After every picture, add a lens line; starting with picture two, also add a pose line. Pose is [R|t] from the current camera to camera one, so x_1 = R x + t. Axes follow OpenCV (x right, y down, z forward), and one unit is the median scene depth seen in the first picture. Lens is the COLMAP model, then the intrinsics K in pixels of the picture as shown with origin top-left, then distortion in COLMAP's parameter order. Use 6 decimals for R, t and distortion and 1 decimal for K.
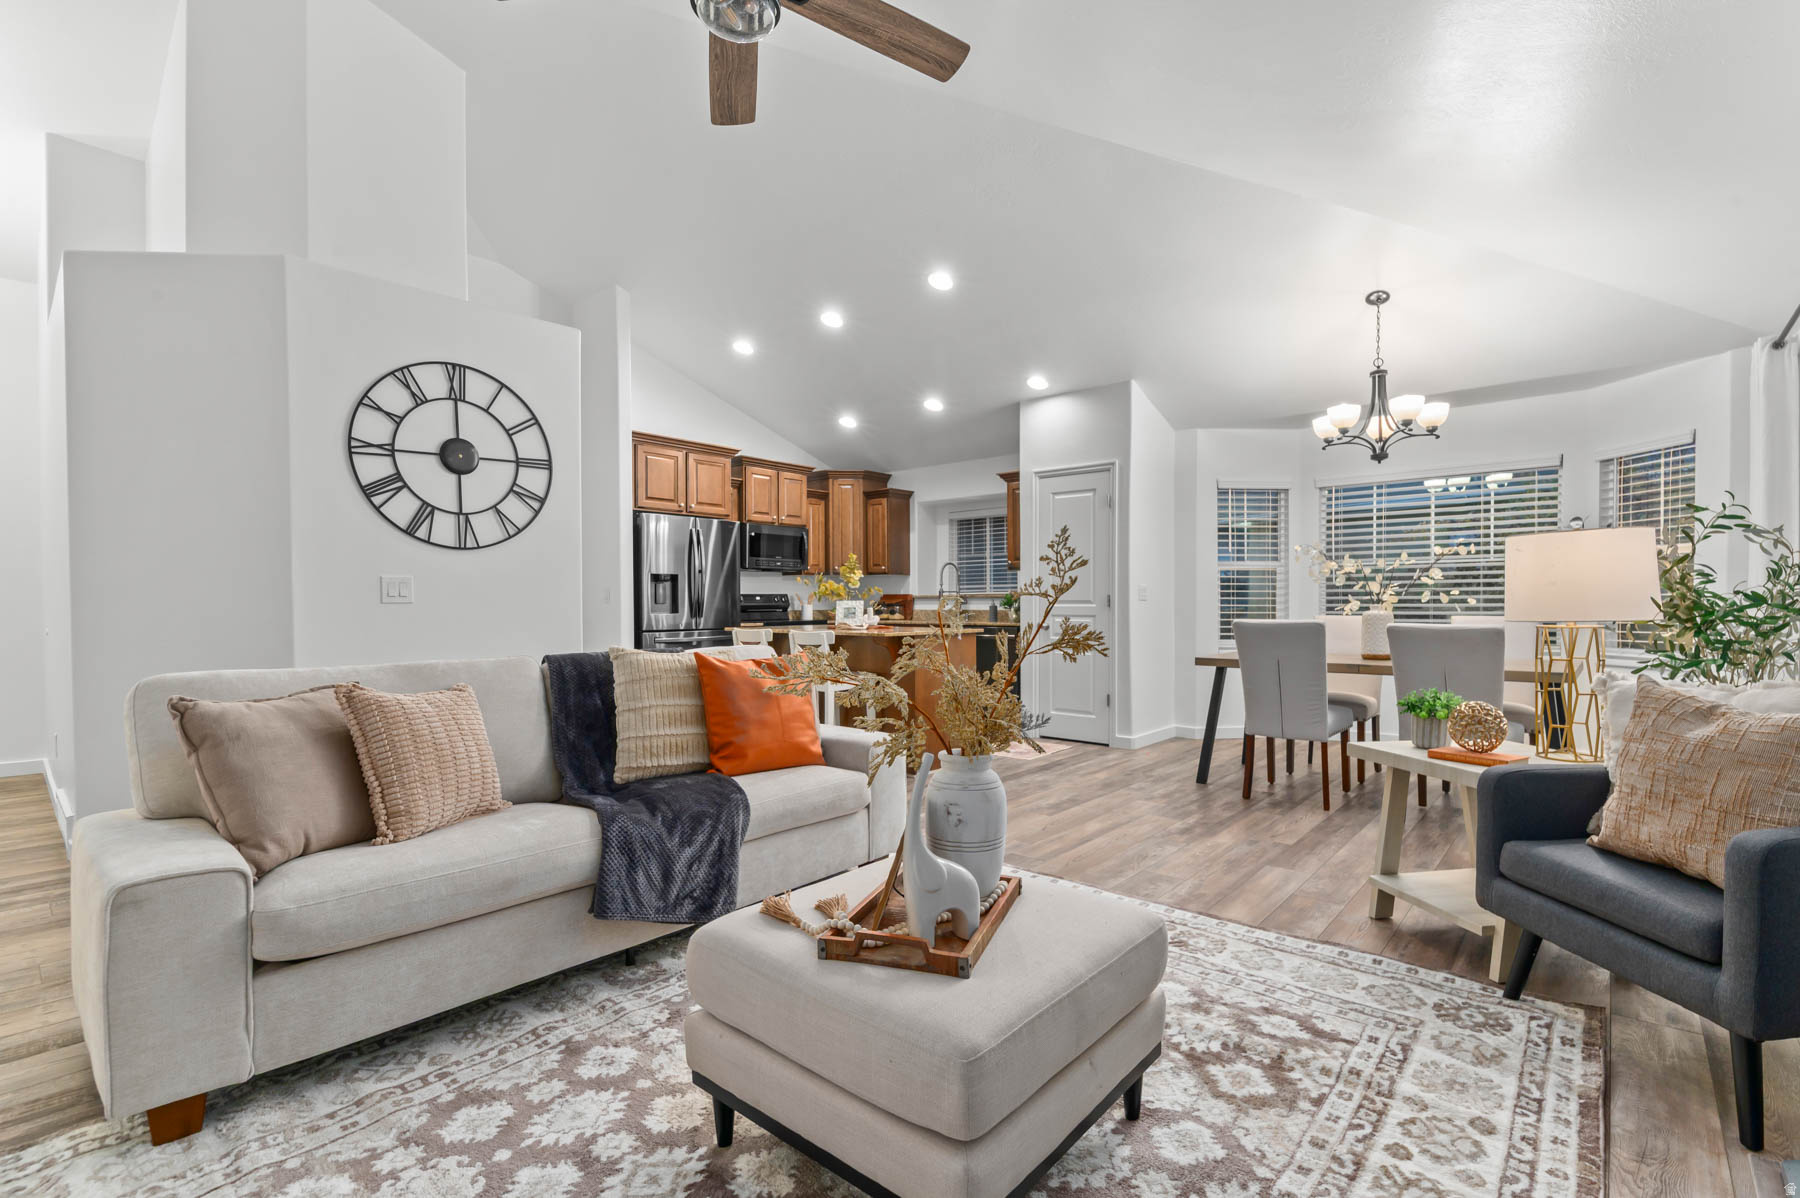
lens RADIAL K [[807.9, 0, 906.6], [0, 807.9, 602.4], [0, 0, 1]] dist [-0.009478, -0.002388]
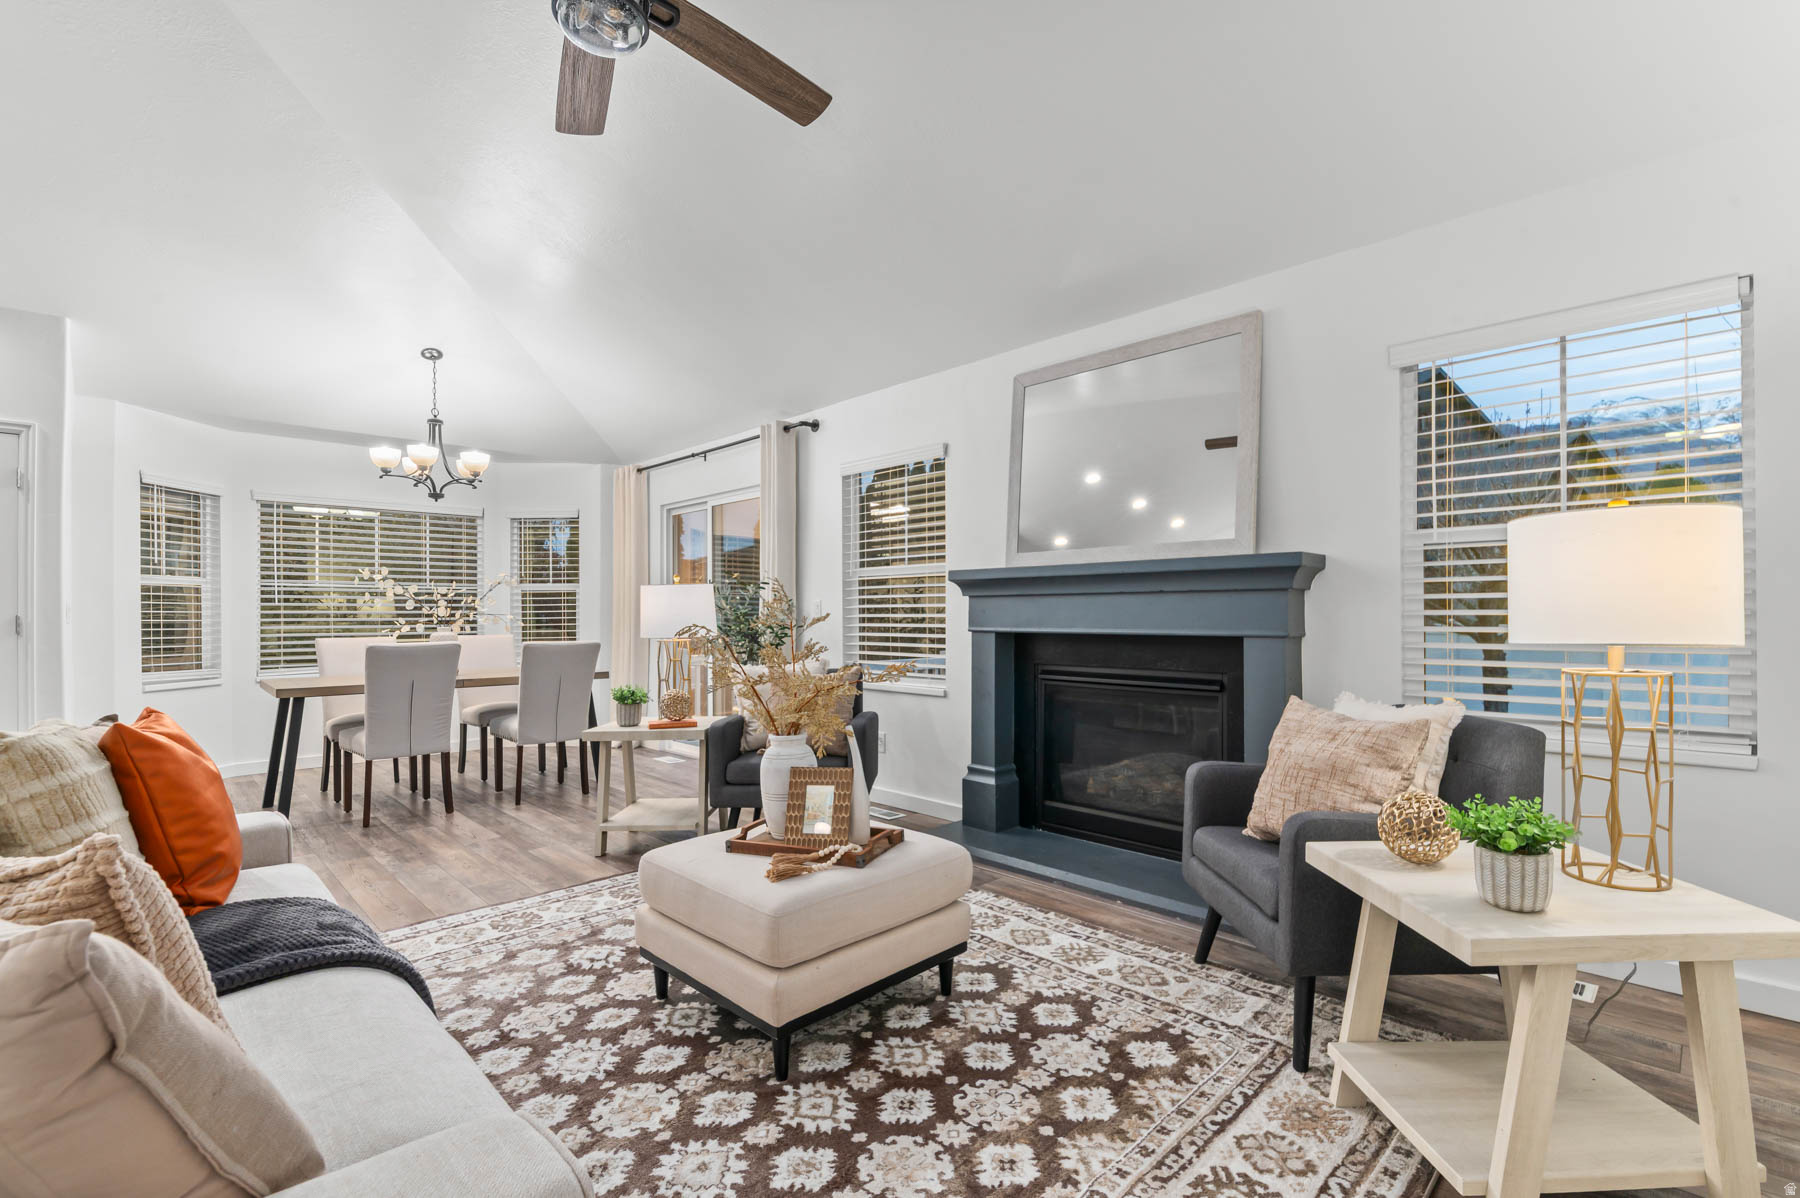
lens RADIAL K [[807.9, 0, 907.7], [0, 807.9, 605.6], [0, 0, 1]] dist [-0.009478, -0.002388]
pose [[0.070172, 0.012964, 0.997451, -0.566377], [0.012568, 0.999825, -0.013879, 0.000767], [-0.997456, 0.013510, 0.069997, 0.321468]]
